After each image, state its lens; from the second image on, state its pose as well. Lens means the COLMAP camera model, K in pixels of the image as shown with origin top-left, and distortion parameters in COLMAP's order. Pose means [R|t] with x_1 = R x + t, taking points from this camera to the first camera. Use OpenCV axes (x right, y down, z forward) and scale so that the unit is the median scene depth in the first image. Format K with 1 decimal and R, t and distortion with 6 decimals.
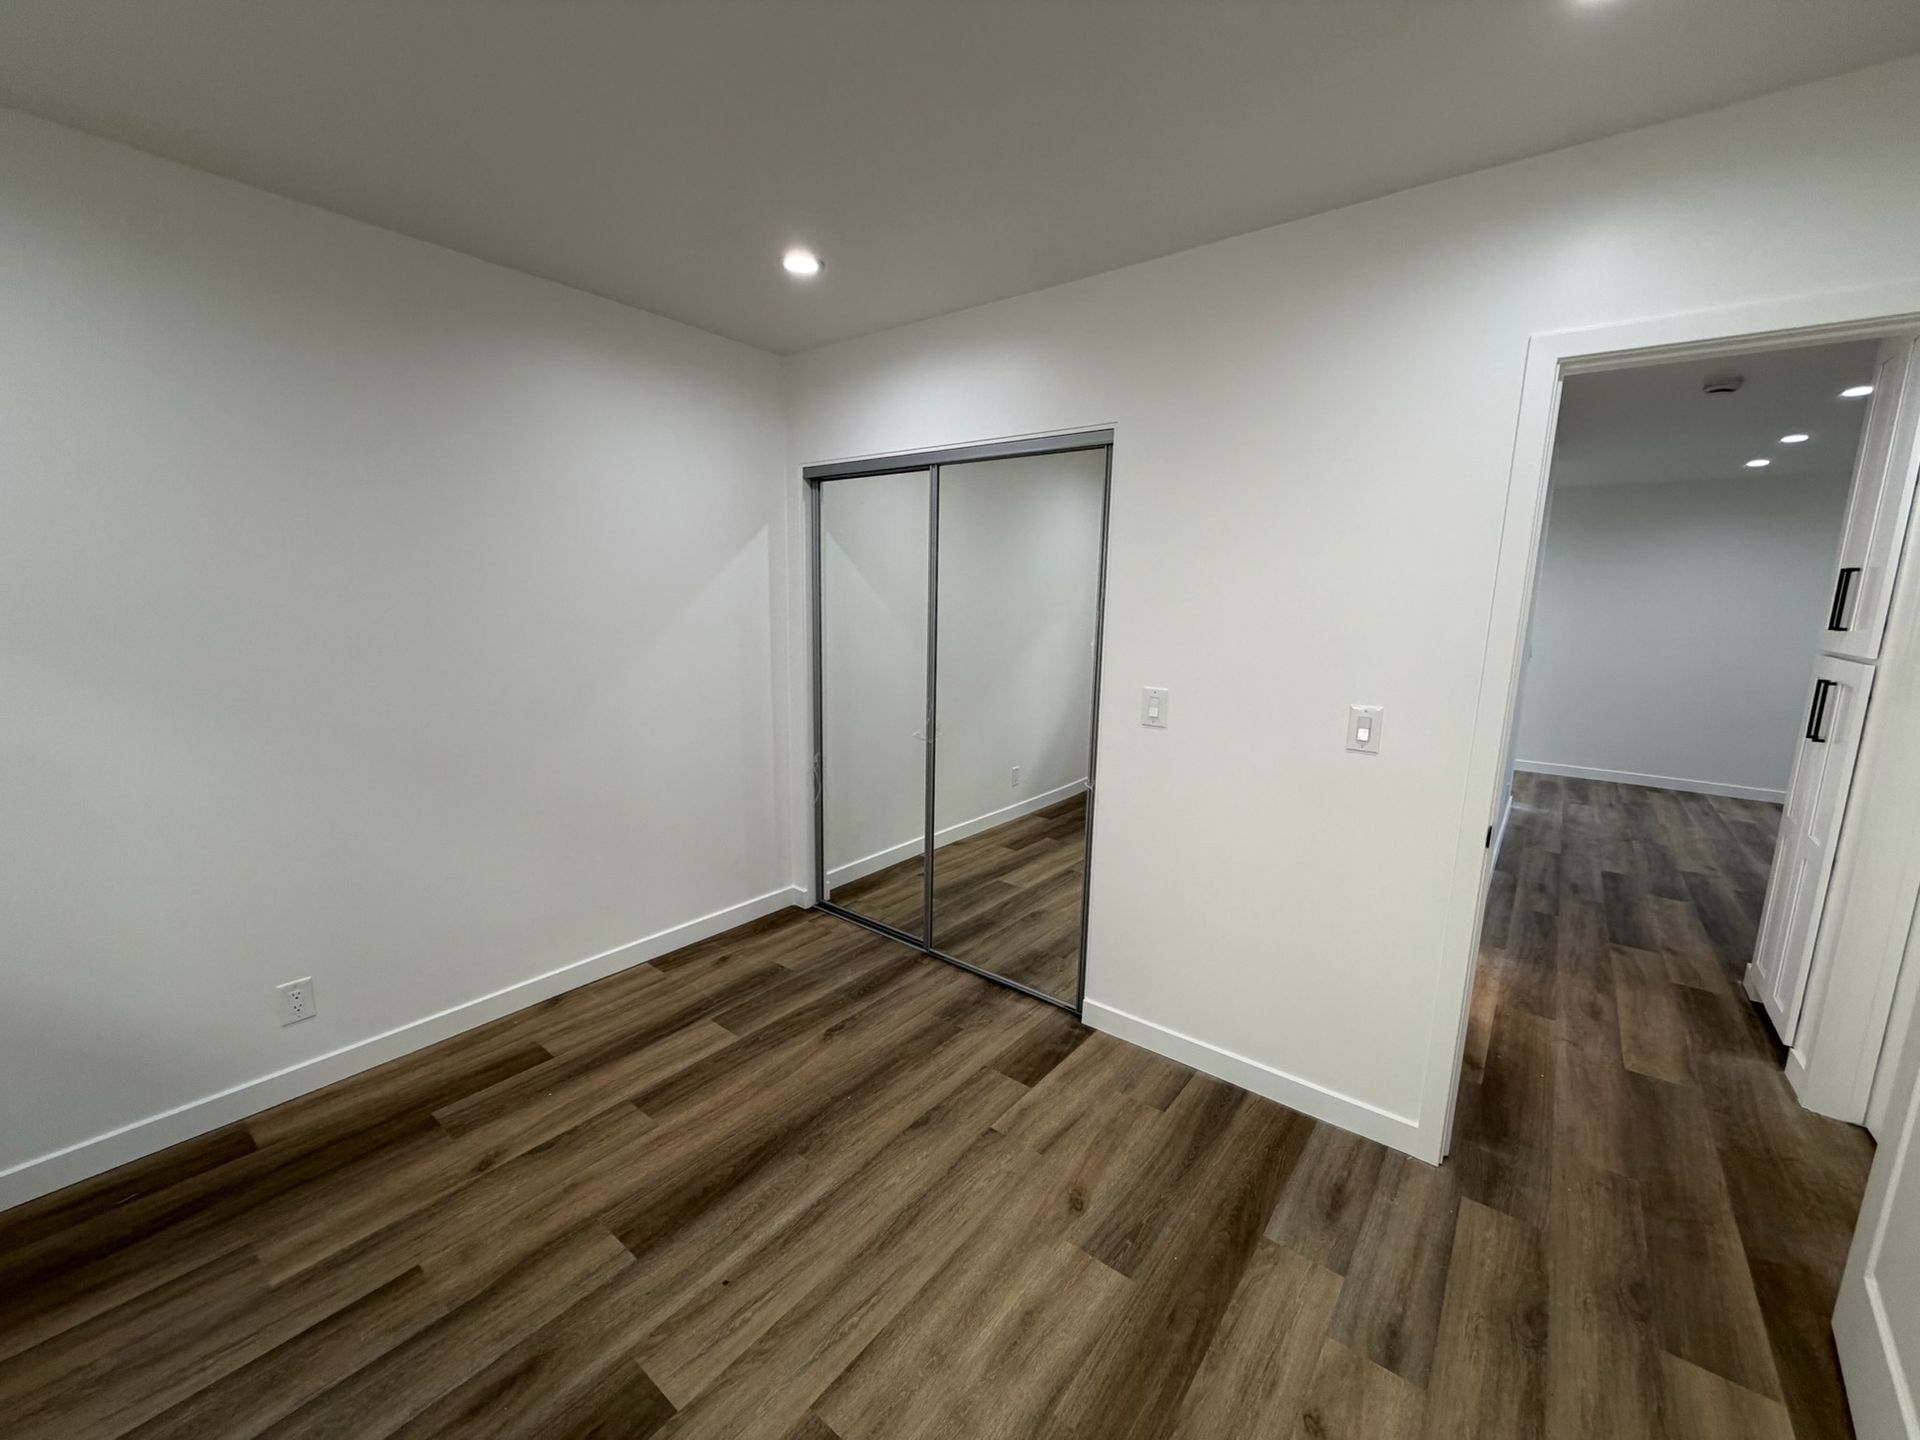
lens RADIAL K [[764.4, 0, 955.0], [0, 764.4, 720.4], [0, 0, 1]] dist [0.001046, -0.000638]
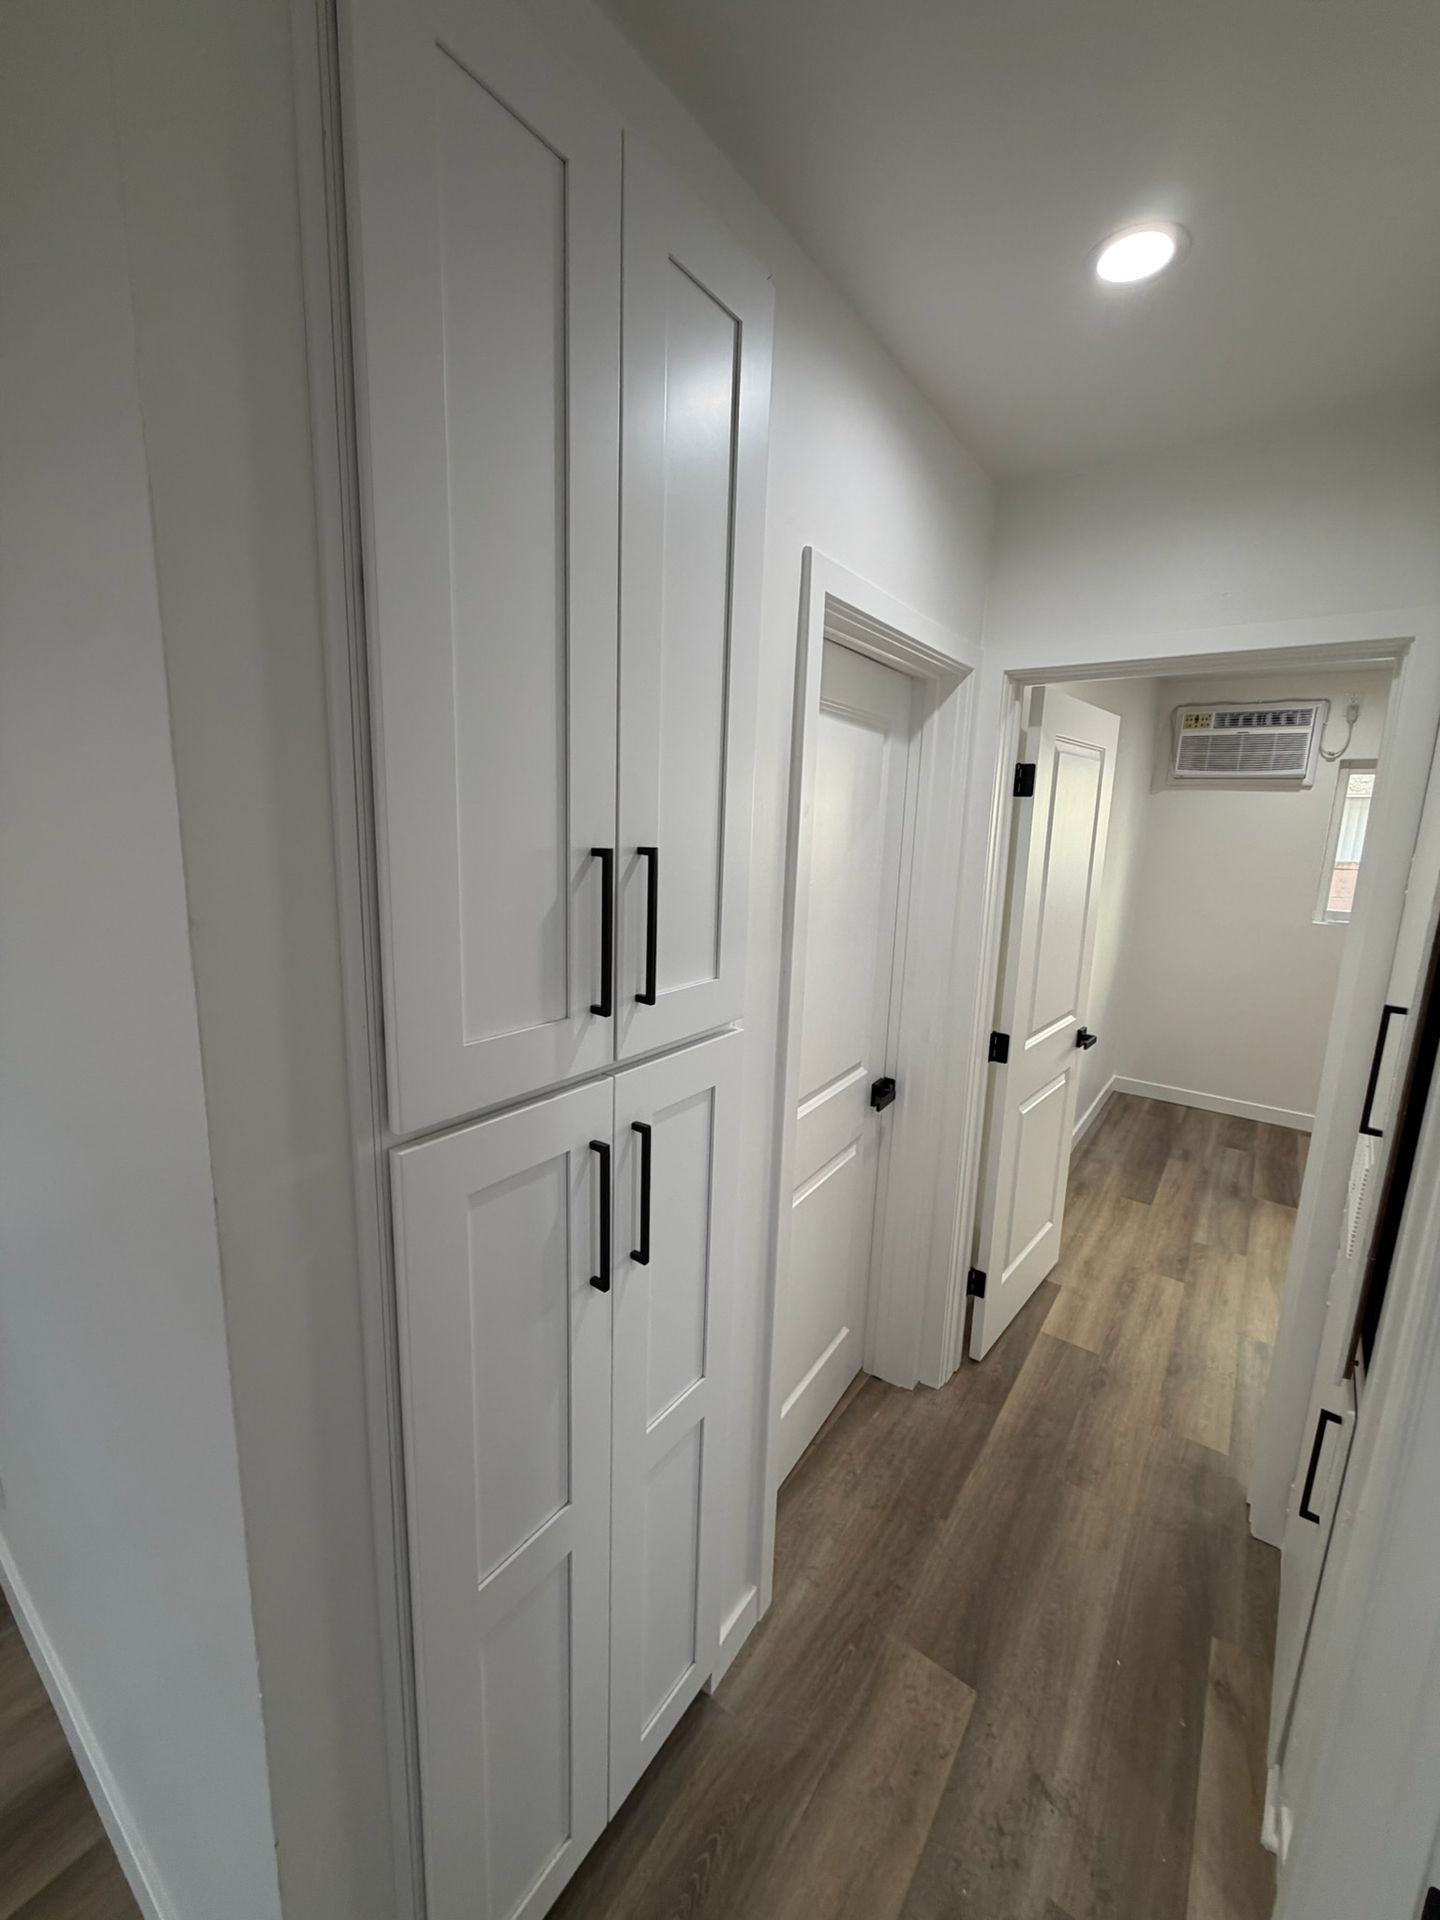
lens RADIAL K [[764.4, 0, 718.6], [0, 764.4, 954.6], [0, 0, 1]] dist [0.001046, -0.000638]
pose [[-0.997953, -0.046082, -0.044348, 1.489986], [-0.058416, 0.939067, 0.338735, -0.359638], [0.026036, 0.340632, -0.939836, 1.791934]]
